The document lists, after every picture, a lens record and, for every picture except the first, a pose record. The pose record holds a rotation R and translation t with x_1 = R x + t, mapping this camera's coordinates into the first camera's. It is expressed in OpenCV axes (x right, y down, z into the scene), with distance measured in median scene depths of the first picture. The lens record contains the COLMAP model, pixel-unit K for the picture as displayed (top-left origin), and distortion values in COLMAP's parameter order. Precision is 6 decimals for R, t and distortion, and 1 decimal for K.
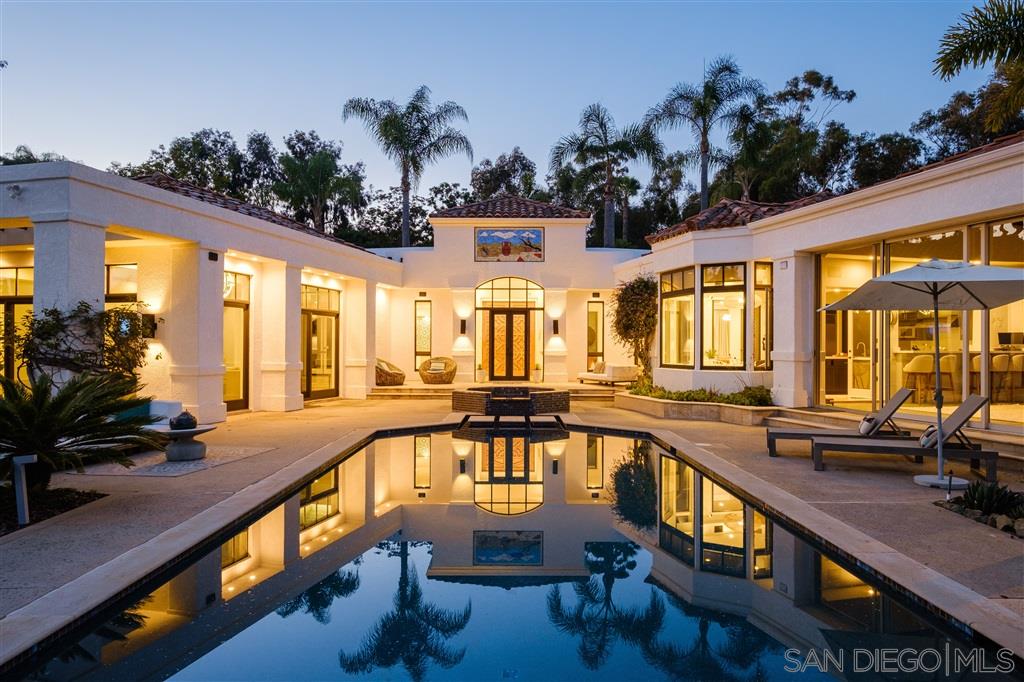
lens RADIAL K [[534.3, 0, 512.0], [0, 534.3, 341.0], [0, 0, 1]] dist [0.038259, 0.000127]
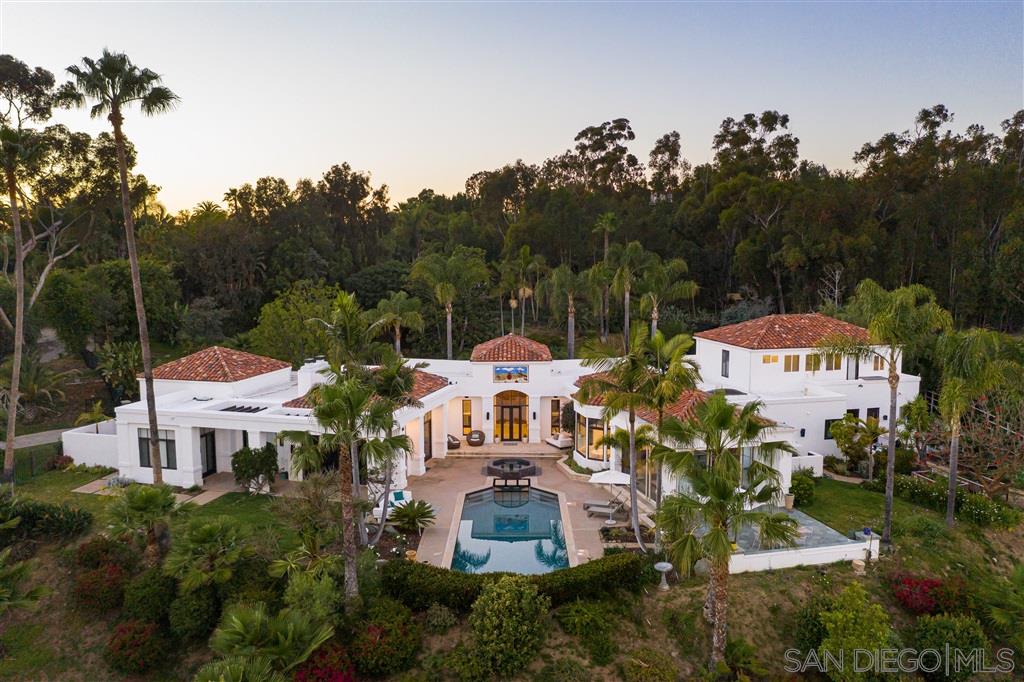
lens RADIAL K [[539.3, 0, 512.0], [0, 539.3, 341.0], [0, 0, 1]] dist [-0.000996, -0.000246]
pose [[0.999914, -0.006711, -0.011239, 0.021449], [0.007569, 0.996917, 0.078101, -0.436268], [0.010680, -0.078179, 0.996882, -0.926785]]
